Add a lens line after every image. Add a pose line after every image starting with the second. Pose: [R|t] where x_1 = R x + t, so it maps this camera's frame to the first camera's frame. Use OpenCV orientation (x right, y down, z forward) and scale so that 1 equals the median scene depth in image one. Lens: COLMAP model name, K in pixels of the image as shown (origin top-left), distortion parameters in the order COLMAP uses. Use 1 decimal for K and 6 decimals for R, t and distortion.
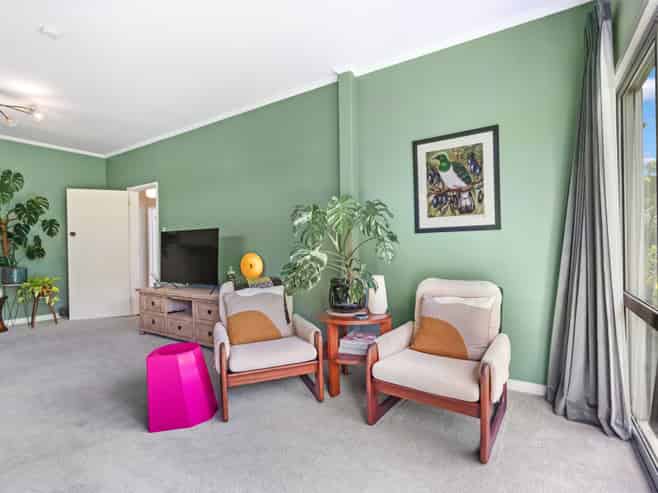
lens RADIAL K [[330.5, 0, 329.0], [0, 330.5, 246.5], [0, 0, 1]] dist [-0.002370, 0.000654]
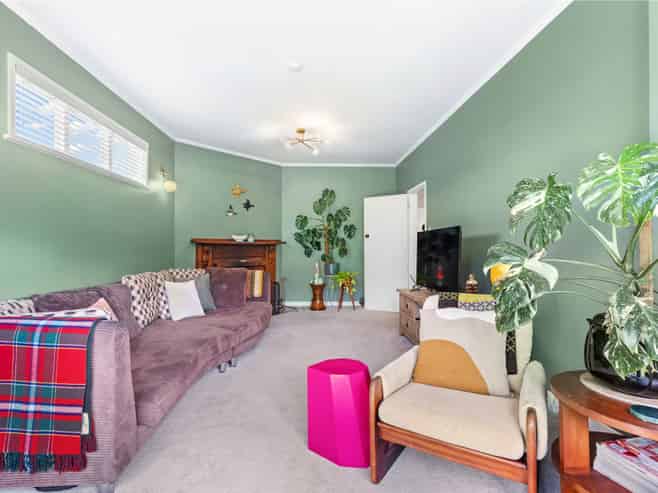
lens RADIAL K [[330.5, 0, 329.0], [0, 330.5, 246.5], [0, 0, 1]] dist [-0.002370, 0.000654]
pose [[0.594244, 0.007944, -0.804246, 0.167376], [-0.009576, 0.999950, 0.002802, -0.005977], [0.804228, 0.006036, 0.594290, 0.347947]]
